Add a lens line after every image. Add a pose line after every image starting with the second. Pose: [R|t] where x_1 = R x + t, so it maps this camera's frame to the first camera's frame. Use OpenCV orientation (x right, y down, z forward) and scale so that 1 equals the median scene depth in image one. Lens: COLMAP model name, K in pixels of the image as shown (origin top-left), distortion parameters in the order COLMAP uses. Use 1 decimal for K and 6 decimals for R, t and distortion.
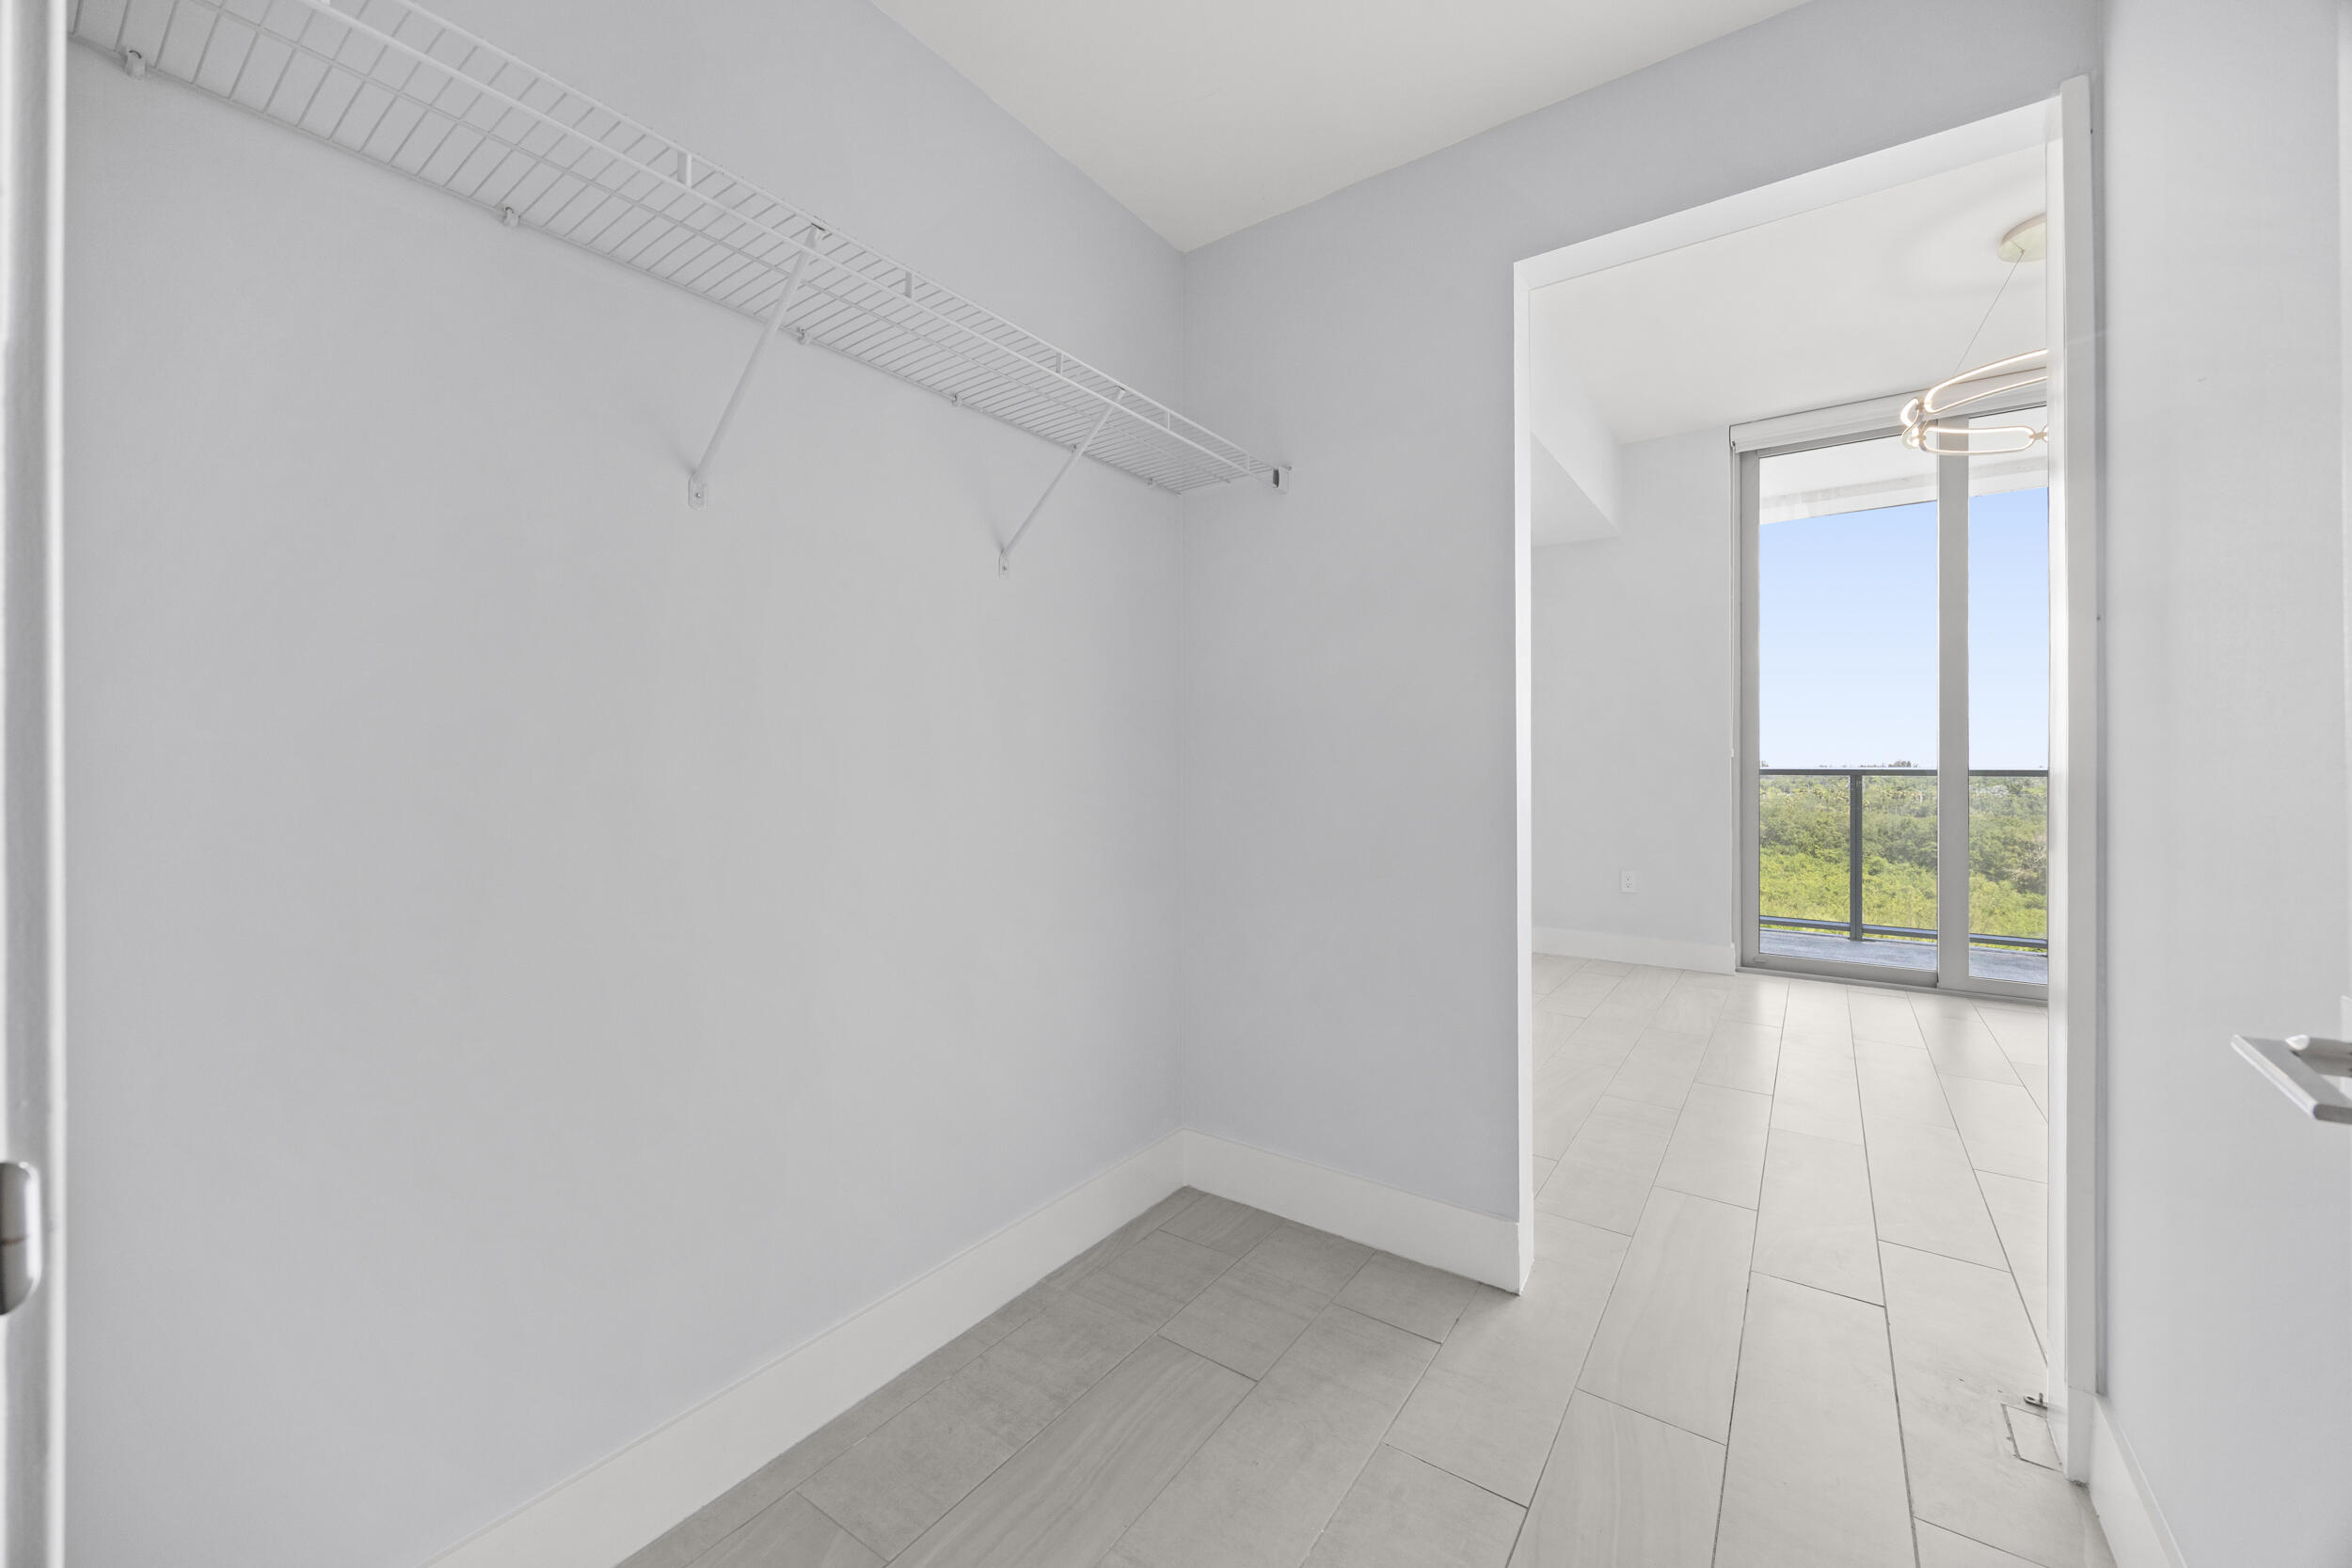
lens RADIAL K [[898.3, 0, 1170.6], [0, 898.3, 766.8], [0, 0, 1]] dist [-0.000485, -0.000075]
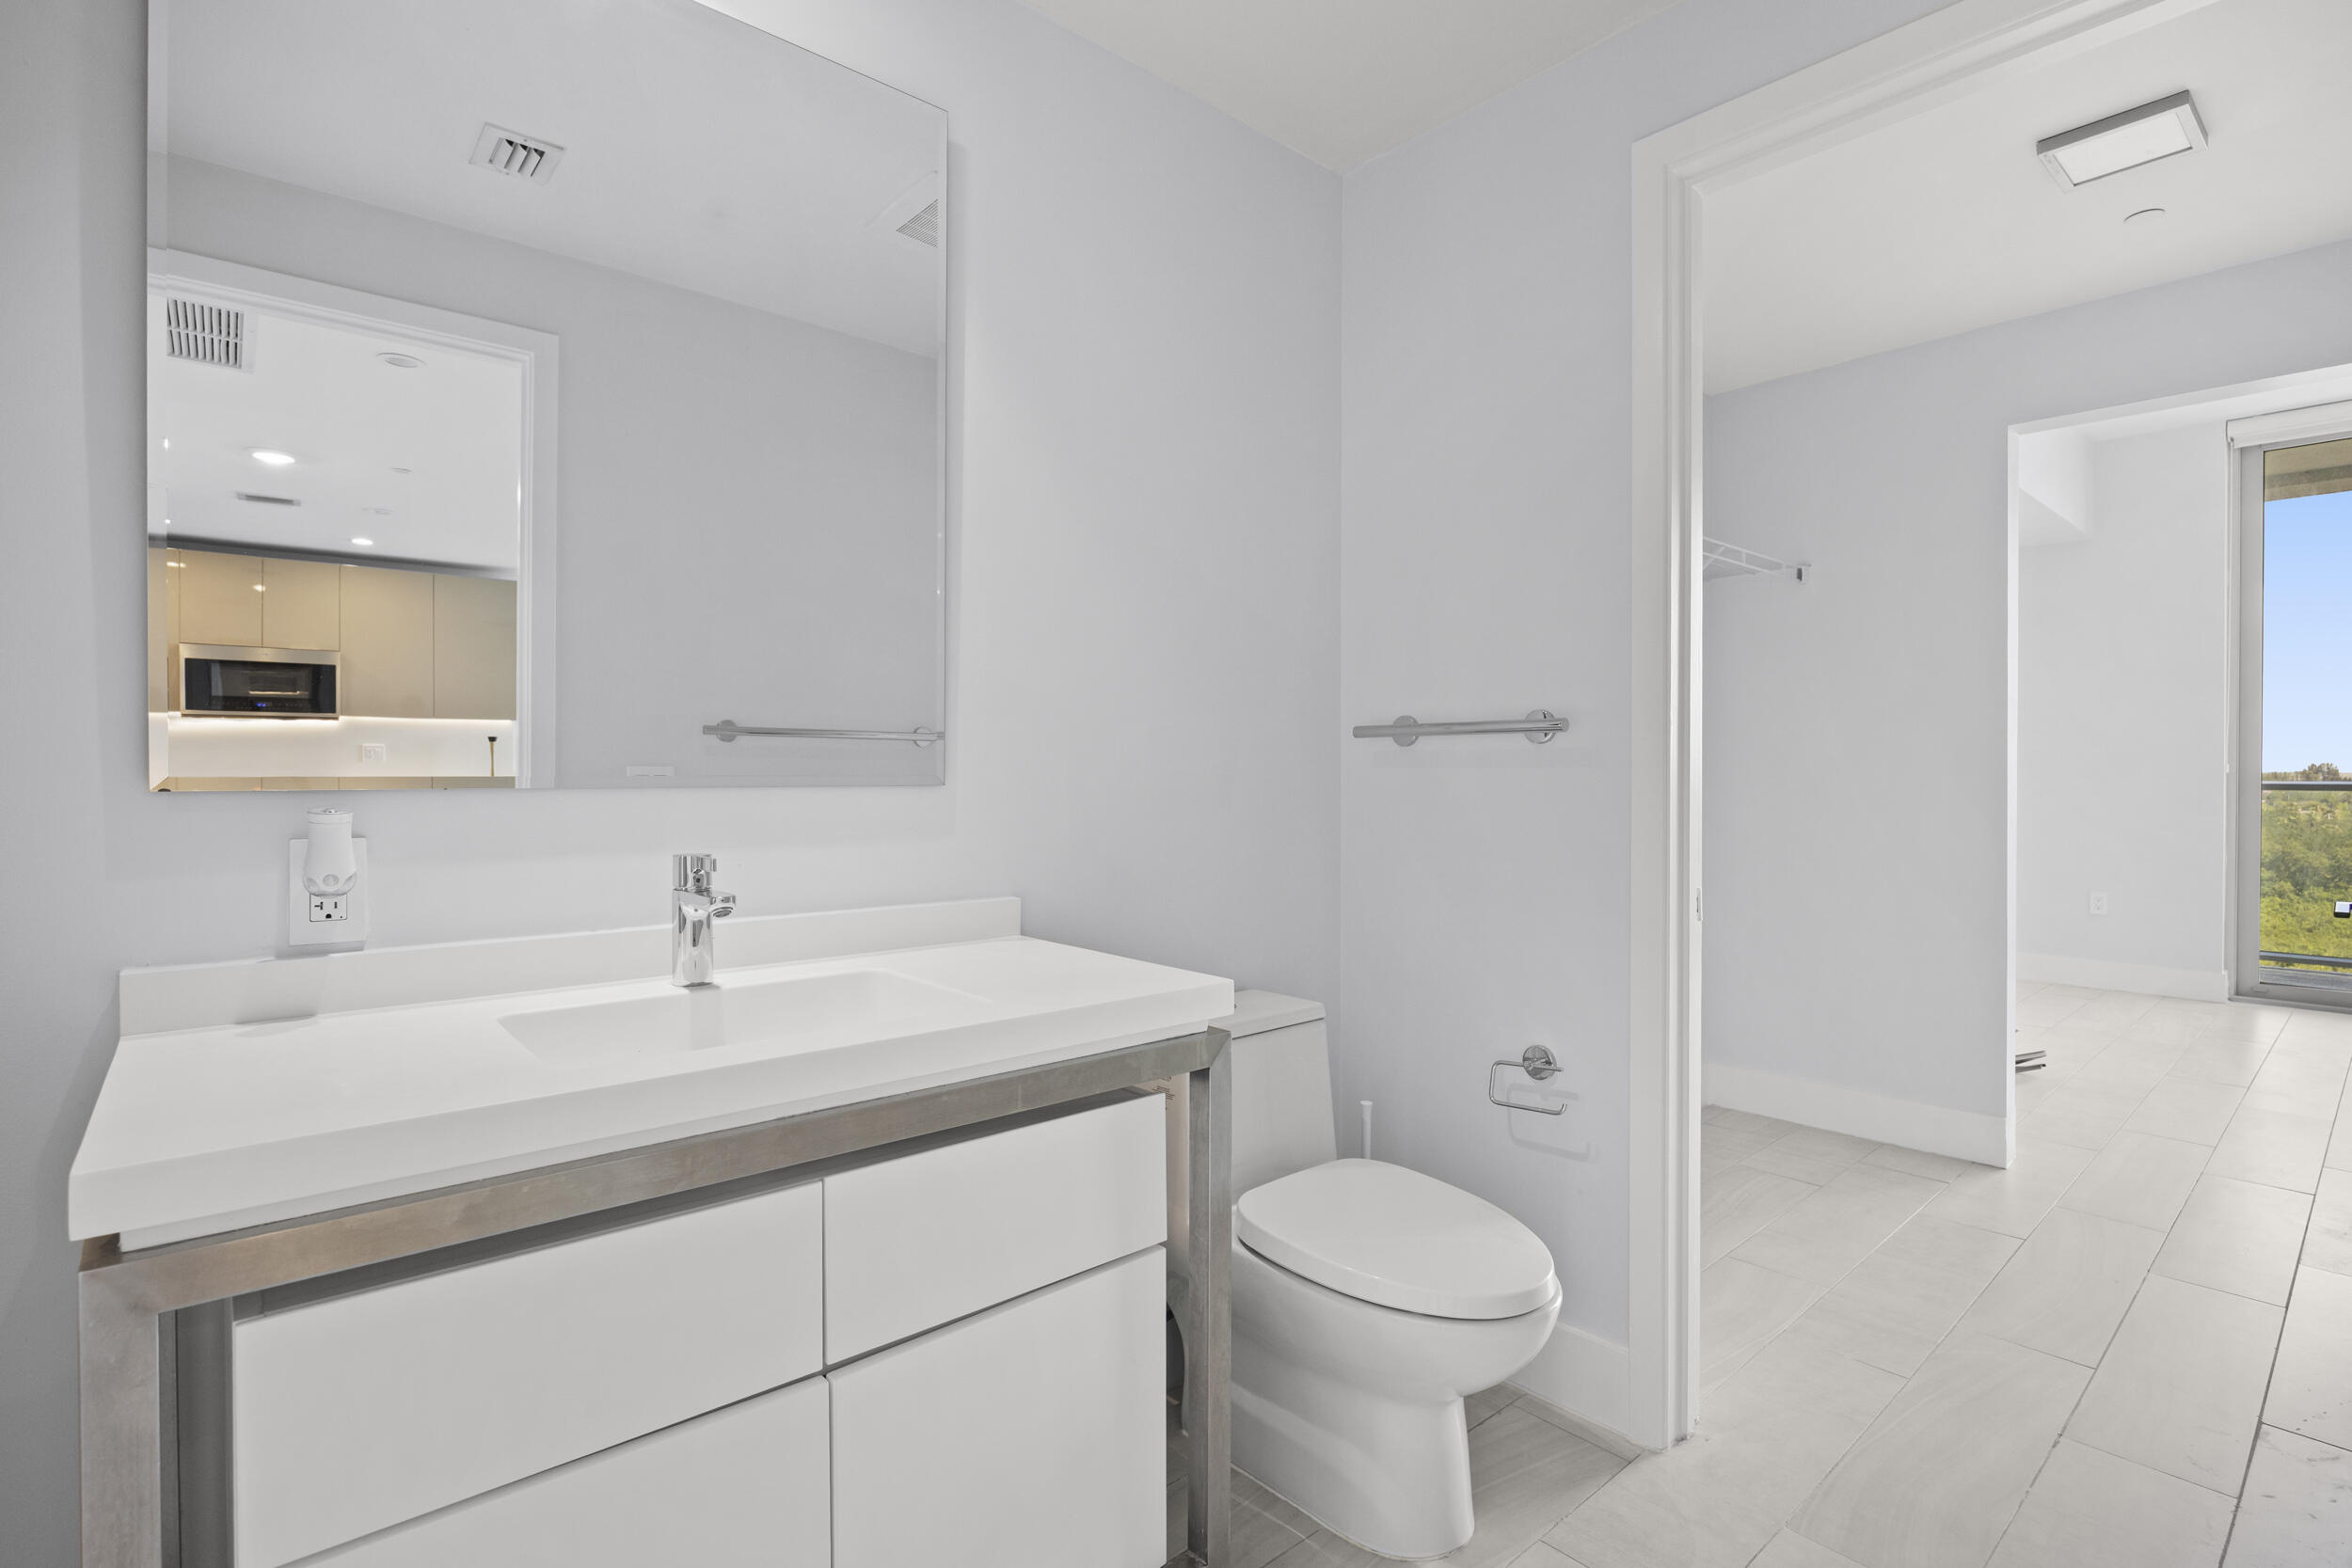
lens RADIAL K [[1112.5, 0, 1176.2], [0, 1112.5, 784.9], [0, 0, 1]] dist [-0.001584, -0.000390]
pose [[0.975587, 0.001690, -0.219607, -0.194825], [0.000697, 0.999942, 0.010792, -0.011730], [0.219612, -0.010682, 0.975529, -0.380154]]
